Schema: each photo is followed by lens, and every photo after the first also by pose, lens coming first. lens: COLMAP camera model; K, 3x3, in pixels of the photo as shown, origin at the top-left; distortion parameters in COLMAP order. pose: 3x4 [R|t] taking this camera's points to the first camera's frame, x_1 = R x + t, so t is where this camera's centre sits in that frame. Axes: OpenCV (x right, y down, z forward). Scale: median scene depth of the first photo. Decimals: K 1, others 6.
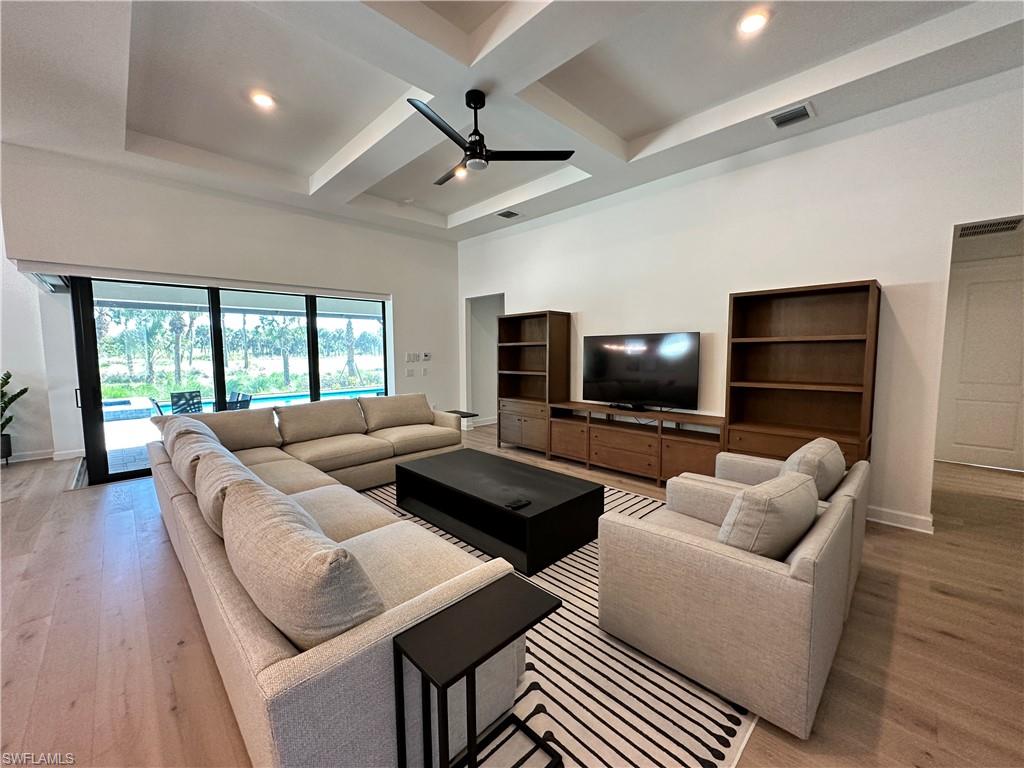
lens RADIAL K [[406.5, 0, 513.7], [0, 406.5, 385.5], [0, 0, 1]] dist [-0.004183, -0.000591]
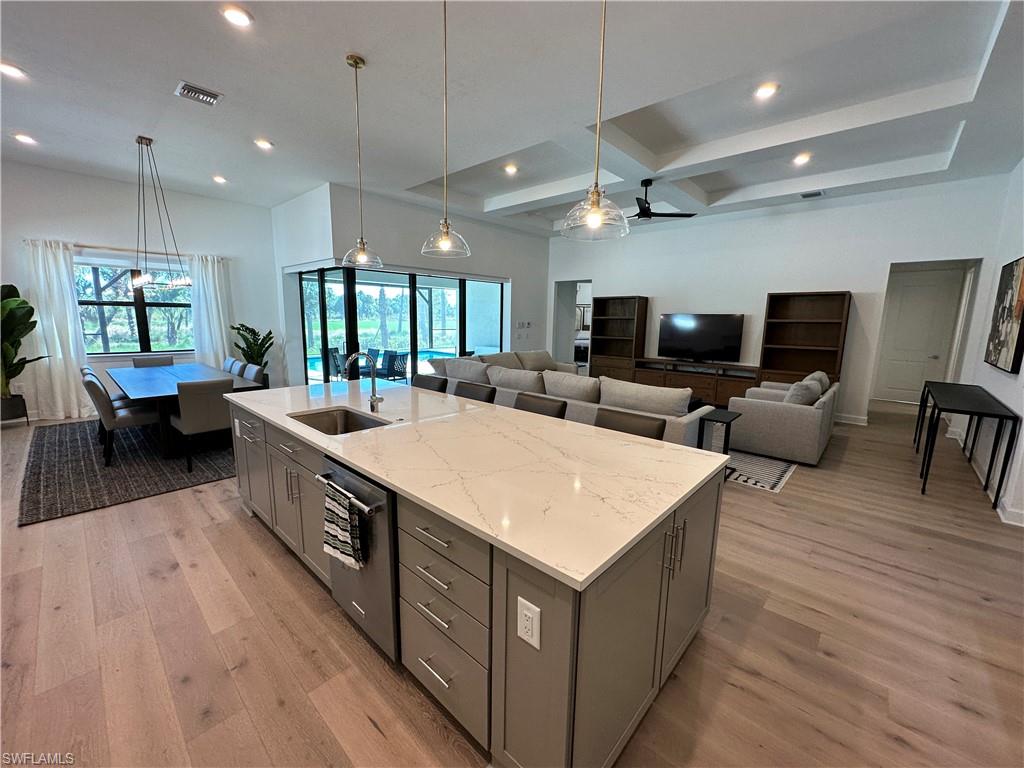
lens RADIAL K [[406.5, 0, 510.6], [0, 406.5, 383.8], [0, 0, 1]] dist [-0.004183, -0.000591]
pose [[0.998318, 0.014210, 0.056213, -0.652440], [-0.018351, 0.997101, 0.073838, 0.050656], [-0.055001, -0.074746, 0.995685, -0.689115]]
